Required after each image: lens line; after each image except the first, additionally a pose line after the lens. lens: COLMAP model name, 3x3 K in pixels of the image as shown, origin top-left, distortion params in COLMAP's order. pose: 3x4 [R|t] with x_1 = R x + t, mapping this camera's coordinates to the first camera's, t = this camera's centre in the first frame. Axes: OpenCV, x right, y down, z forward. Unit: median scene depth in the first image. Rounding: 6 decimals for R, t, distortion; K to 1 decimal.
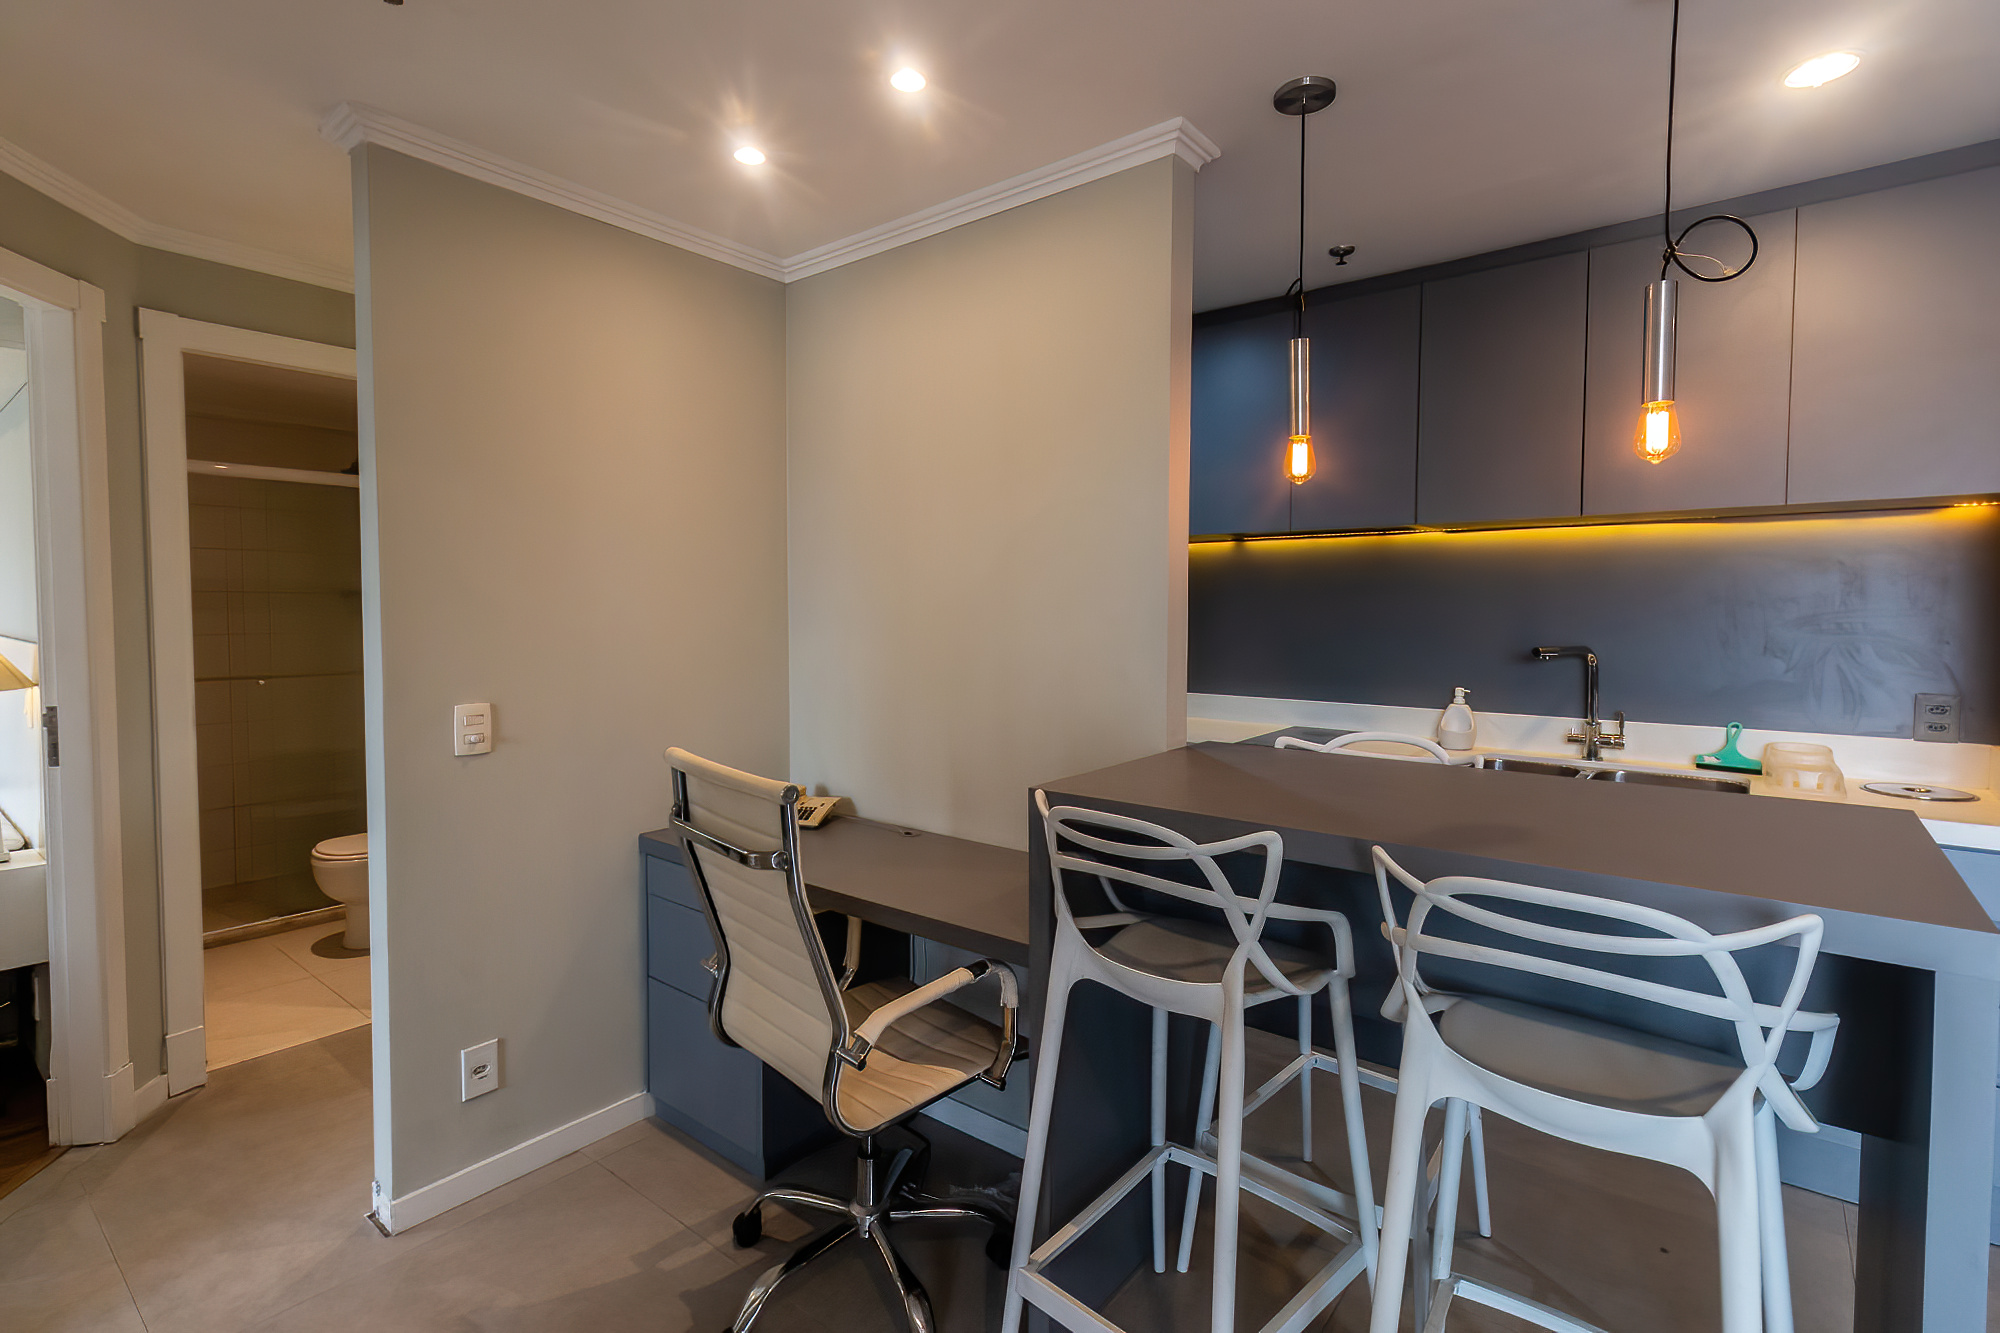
lens RADIAL K [[941.4, 0, 1007.9], [0, 941.4, 647.3], [0, 0, 1]] dist [0.004268, 0.000325]
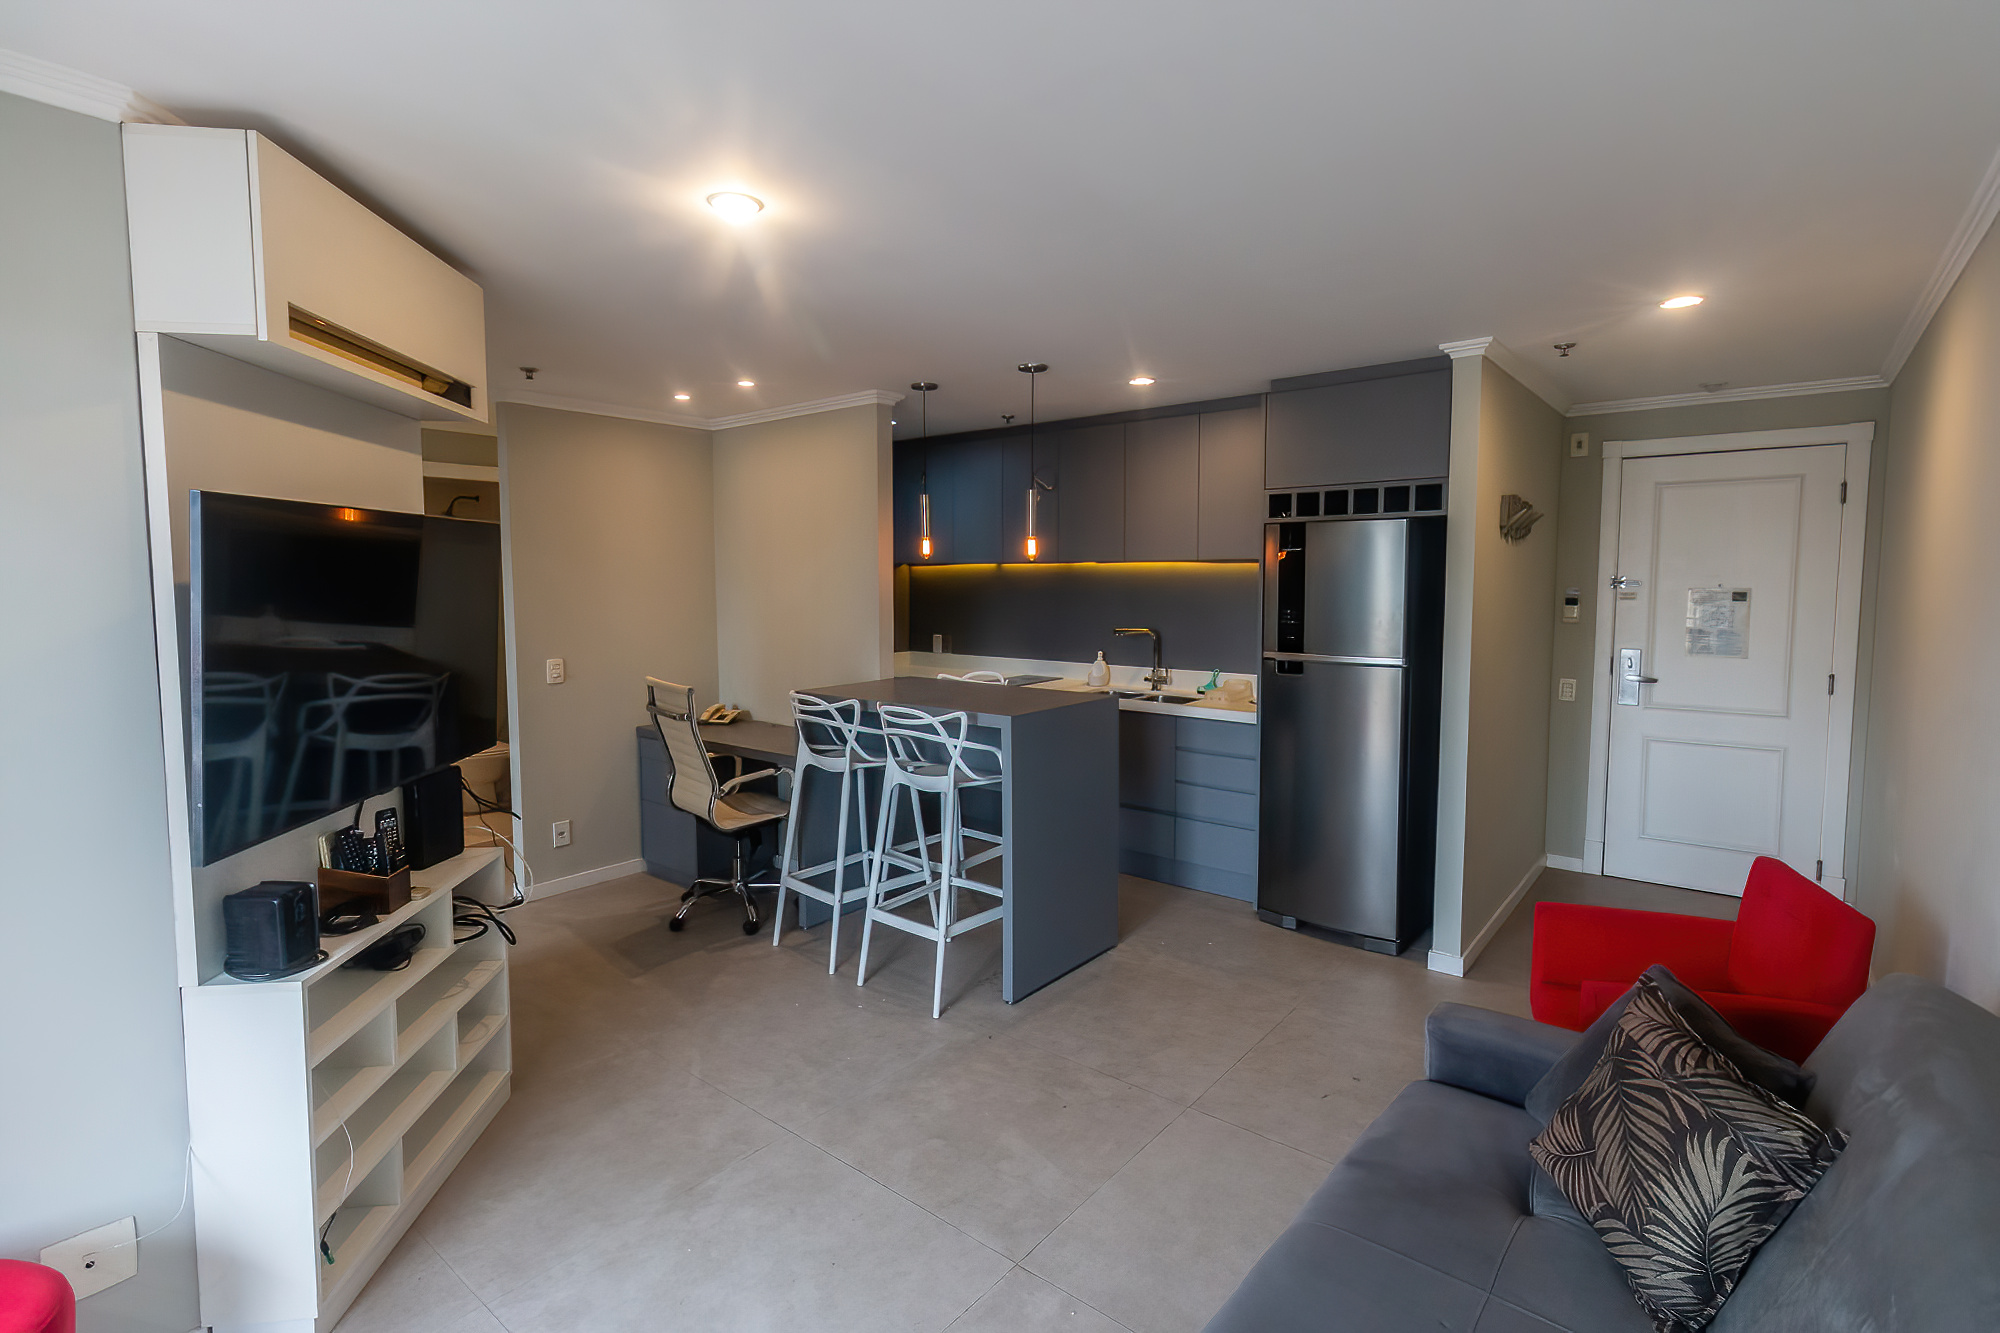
lens RADIAL K [[941.4, 0, 1007.9], [0, 941.4, 647.3], [0, 0, 1]] dist [0.004268, 0.000325]
pose [[0.999945, -0.003033, -0.010036, 0.499391], [0.003340, 0.999523, 0.030690, -0.030006], [0.009939, -0.030722, 0.999479, -1.177593]]
